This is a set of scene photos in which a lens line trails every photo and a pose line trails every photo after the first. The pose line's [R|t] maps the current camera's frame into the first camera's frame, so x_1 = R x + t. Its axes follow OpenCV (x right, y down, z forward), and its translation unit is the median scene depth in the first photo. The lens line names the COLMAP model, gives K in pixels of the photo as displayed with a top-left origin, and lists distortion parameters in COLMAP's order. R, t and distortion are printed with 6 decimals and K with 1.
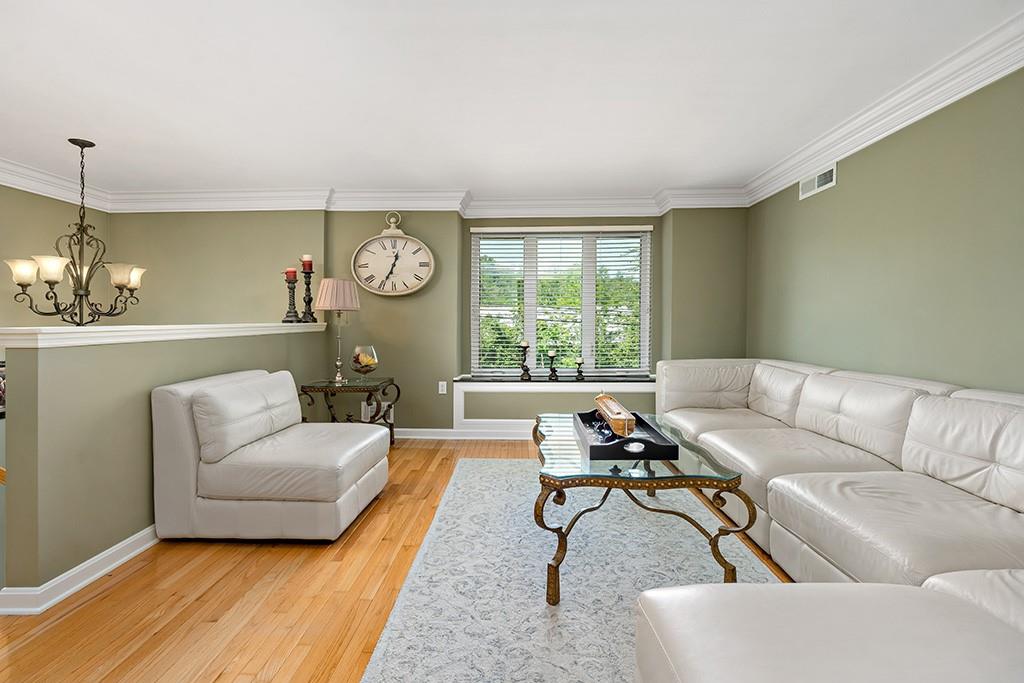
lens RADIAL K [[472.2, 0, 521.7], [0, 472.2, 319.2], [0, 0, 1]] dist [-0.002029, -0.000130]
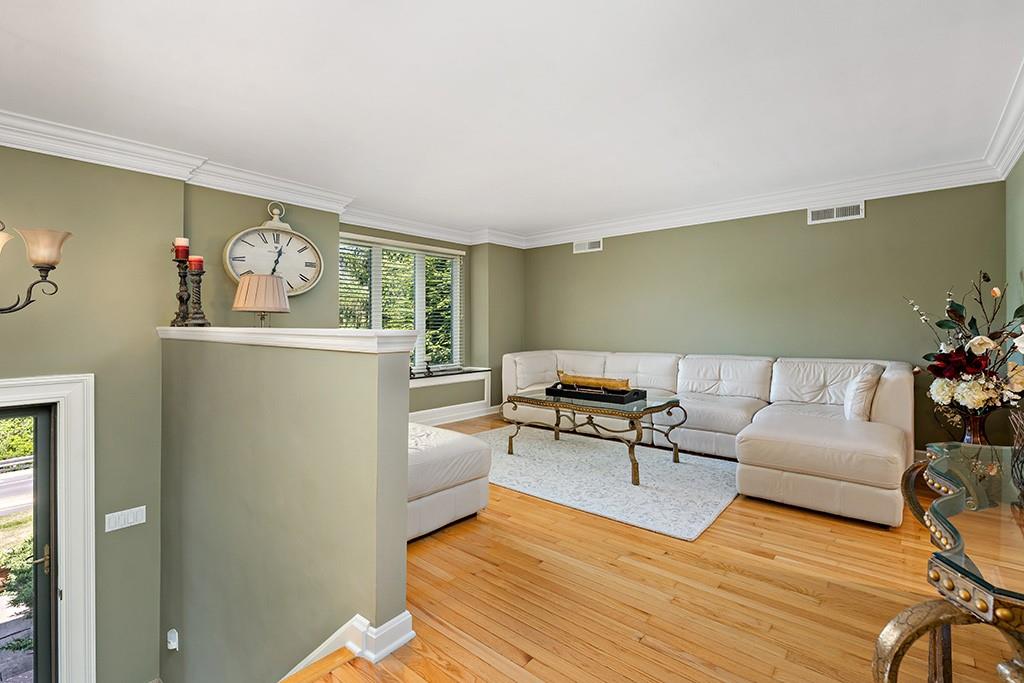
lens RADIAL K [[468.3, 0, 507.3], [0, 468.3, 313.1], [0, 0, 1]] dist [-0.008434, 0.000130]
pose [[0.636865, 0.023899, 0.770605, -0.835005], [-0.004458, 0.999617, -0.027317, 0.005323], [-0.770963, 0.013962, 0.636727, 0.129592]]
